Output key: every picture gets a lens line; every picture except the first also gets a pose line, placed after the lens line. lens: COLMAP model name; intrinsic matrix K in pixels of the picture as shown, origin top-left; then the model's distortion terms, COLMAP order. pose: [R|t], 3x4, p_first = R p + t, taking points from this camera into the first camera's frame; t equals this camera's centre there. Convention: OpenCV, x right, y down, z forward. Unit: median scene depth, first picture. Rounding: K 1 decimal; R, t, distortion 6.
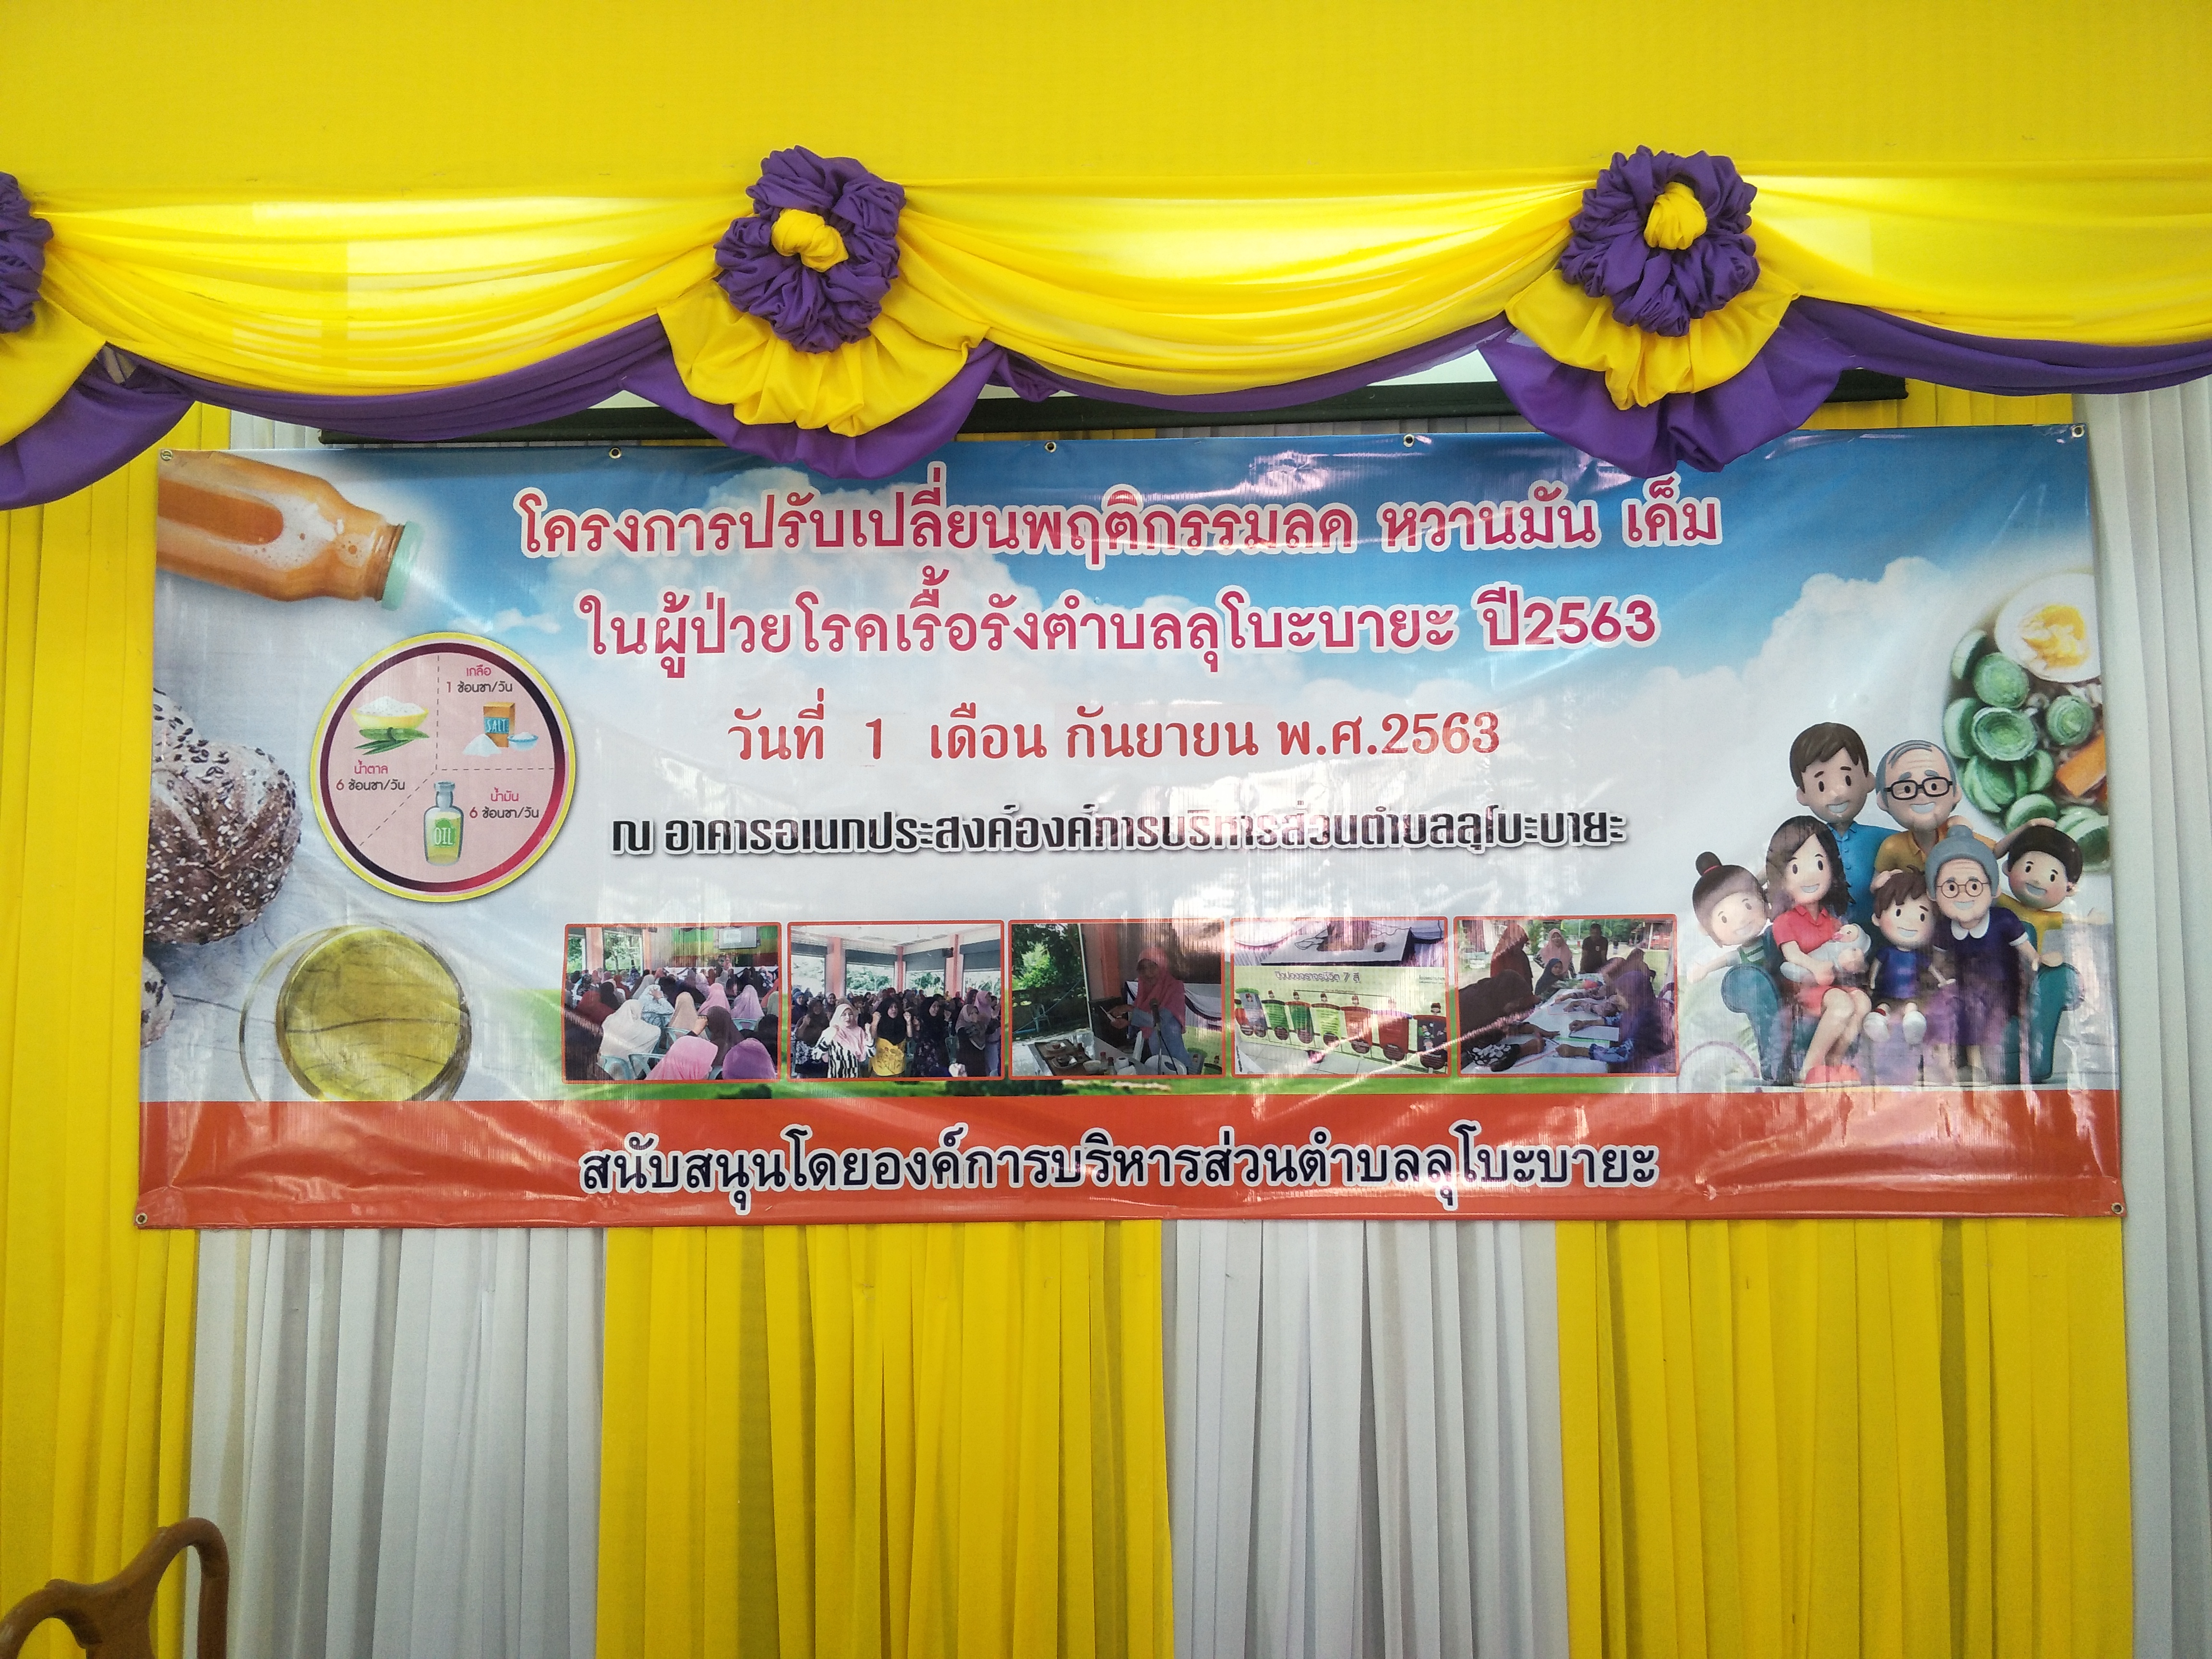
lens RADIAL K [[1768.3, 0, 1116.1], [0, 1768.3, 857.5], [0, 0, 1]] dist [0.144093, -0.312470]
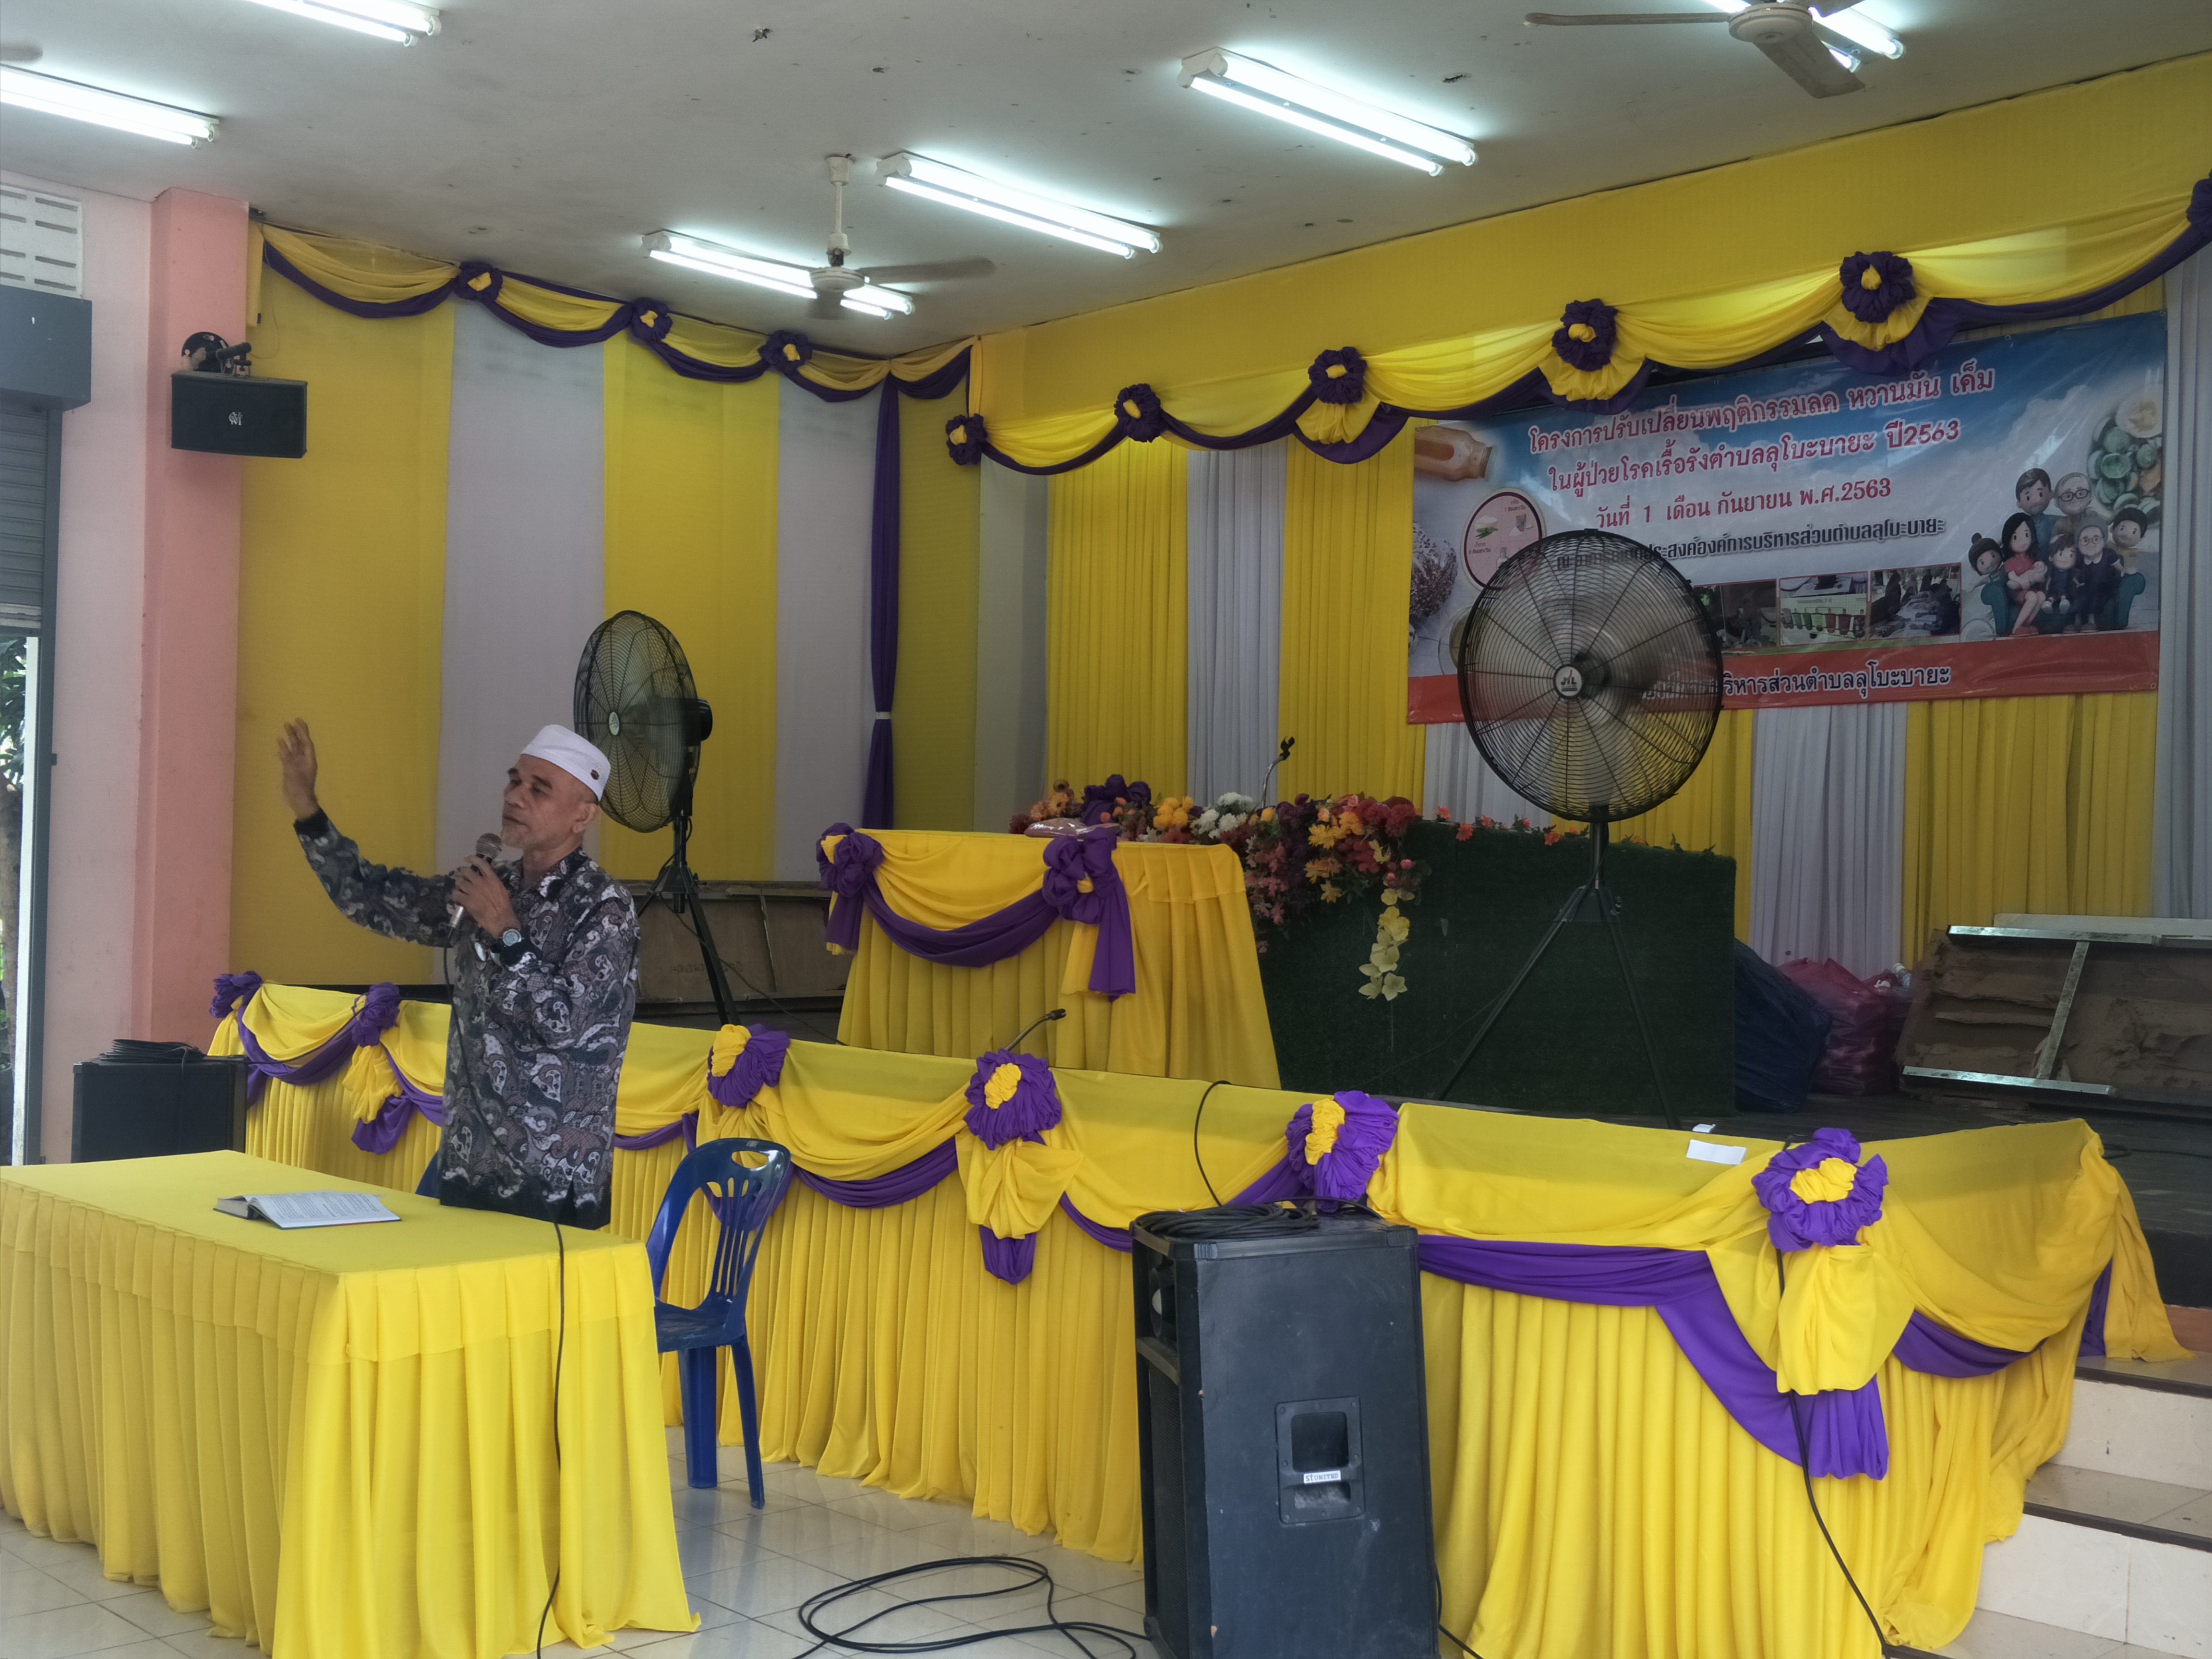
lens RADIAL K [[2337.5, 0, 1108.3], [0, 2337.5, 864.7], [0, 0, 1]] dist [0.162072, -0.424710]
pose [[0.711073, 0.020293, -0.702825, 1.623961], [0.018567, 0.998693, 0.047620, 0.244861], [0.702873, -0.046910, 0.709767, -1.835332]]
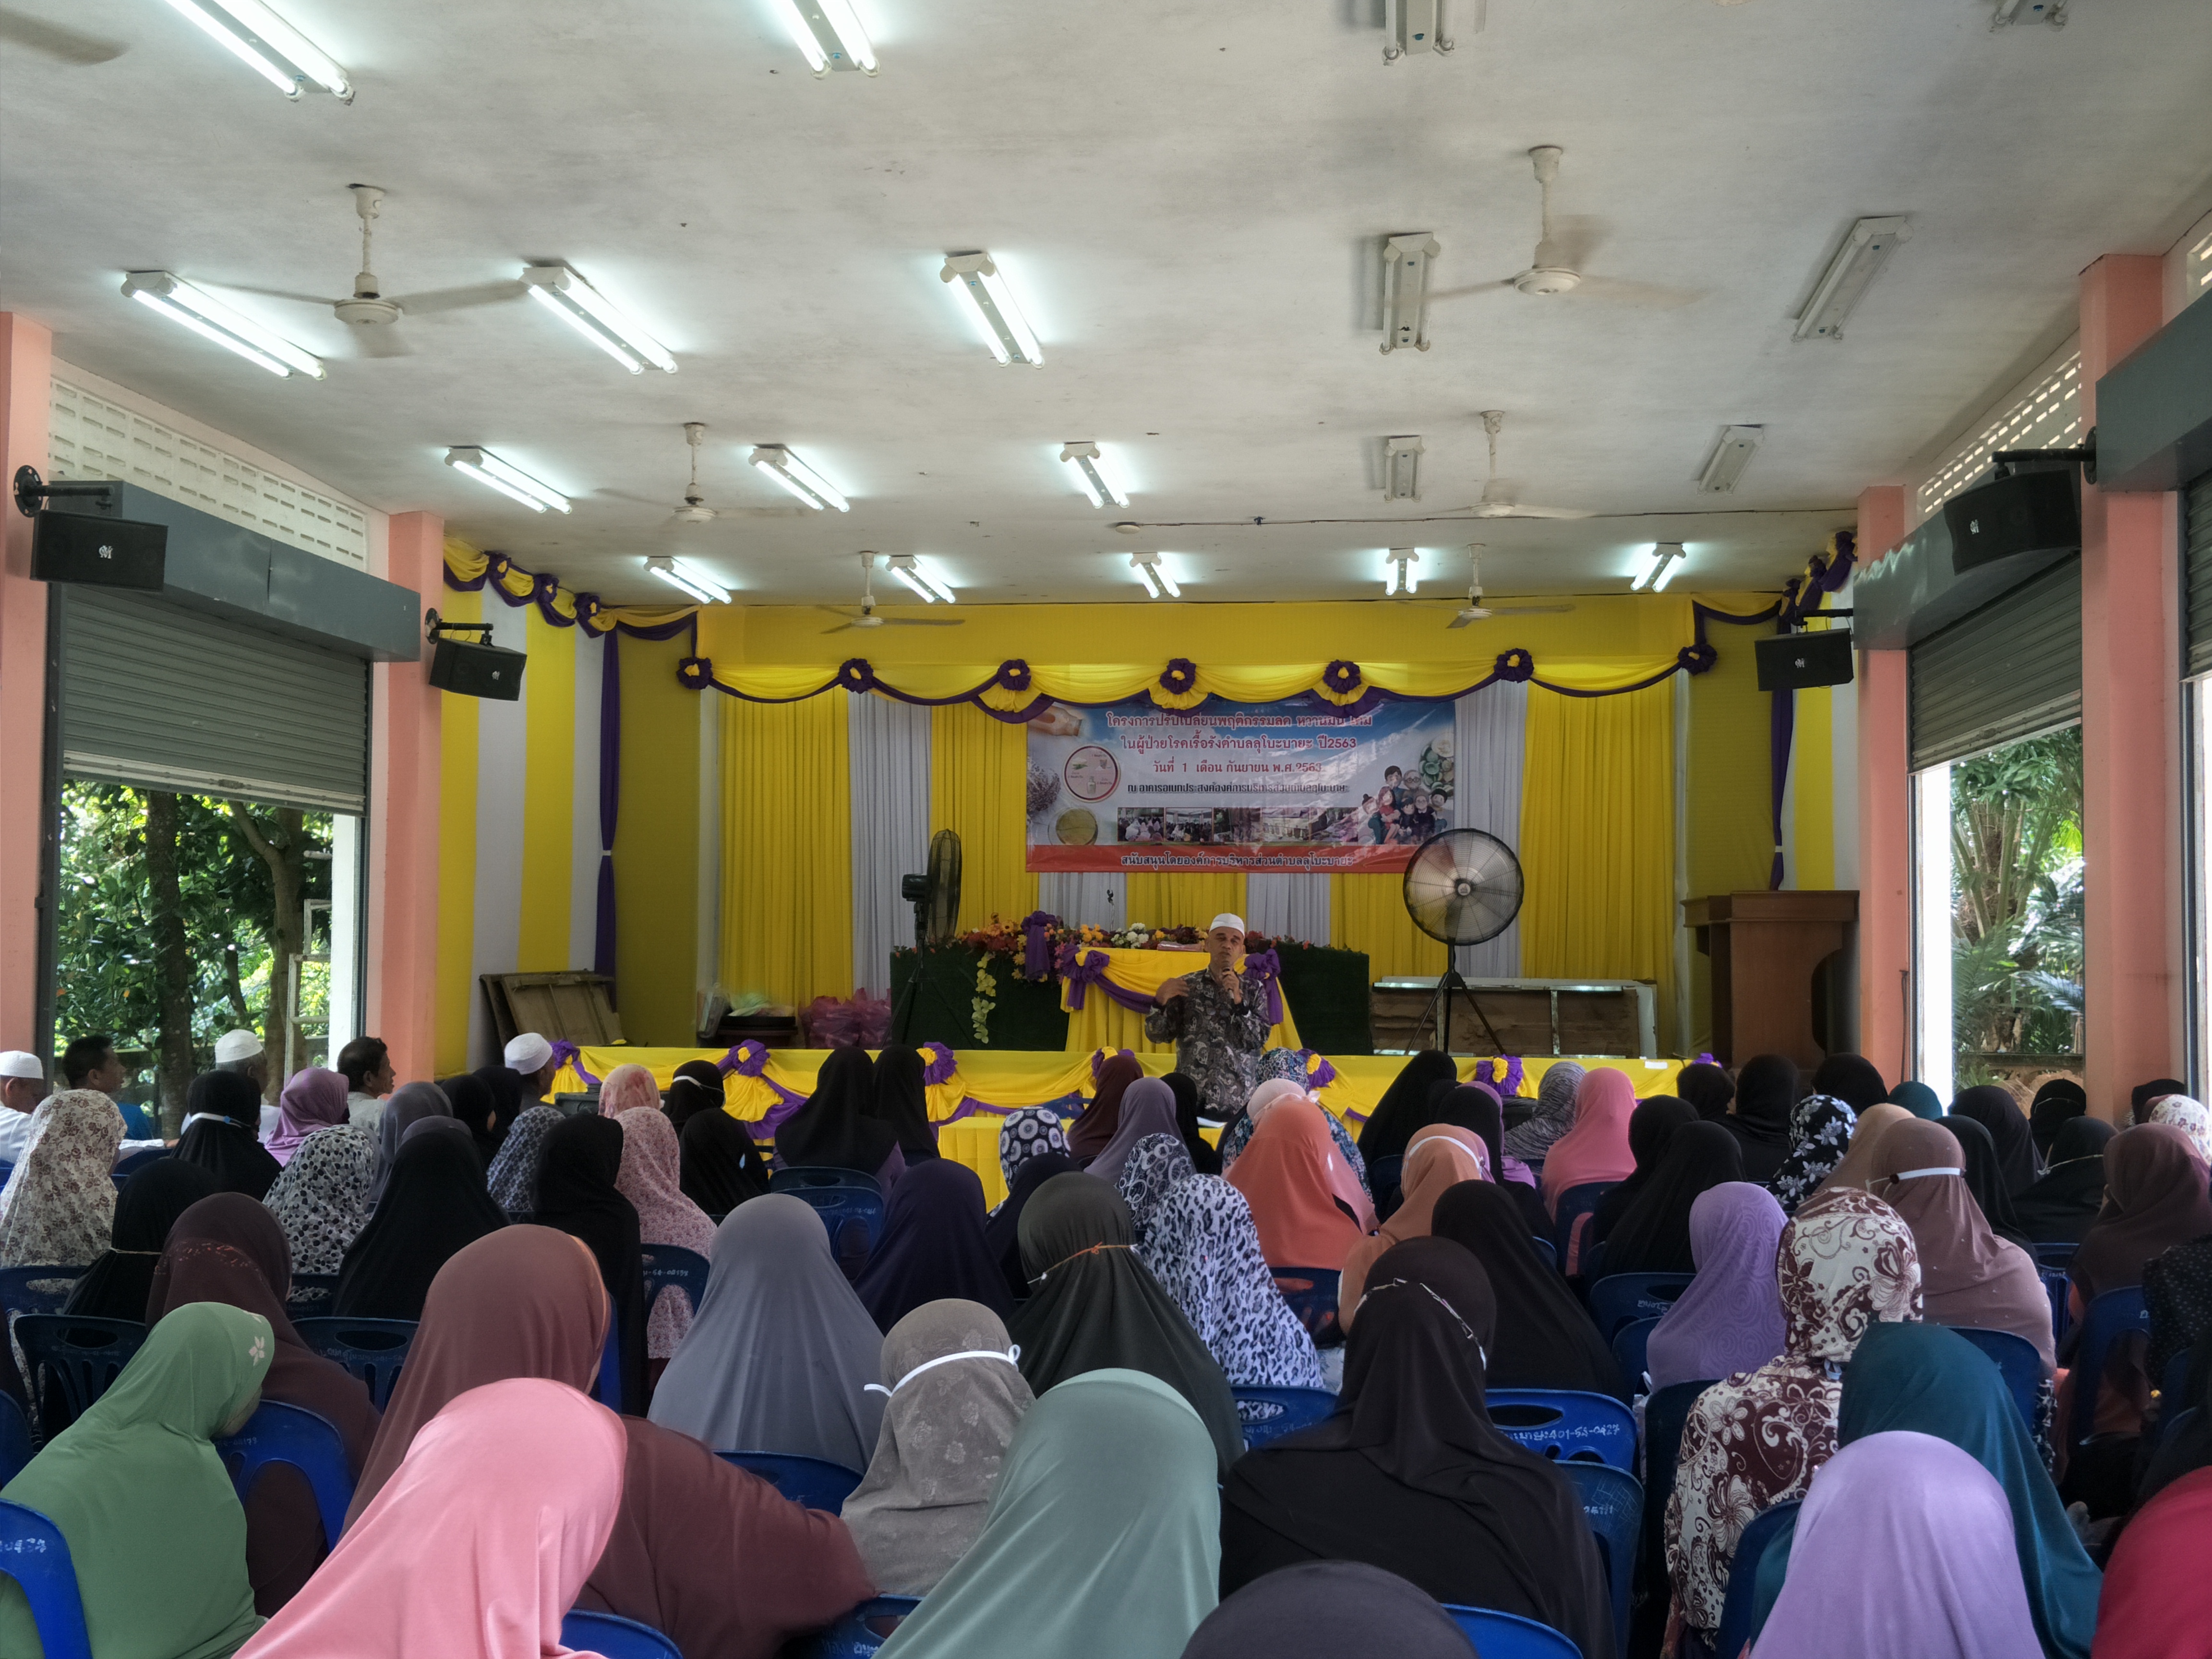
lens RADIAL K [[2337.5, 0, 1108.3], [0, 2337.5, 864.7], [0, 0, 1]] dist [0.162072, -0.424710]
pose [[0.994924, 0.012403, -0.099864, 0.273396], [-0.009517, 0.999525, 0.029322, 0.008531], [0.100180, -0.028223, 0.994569, -5.036566]]
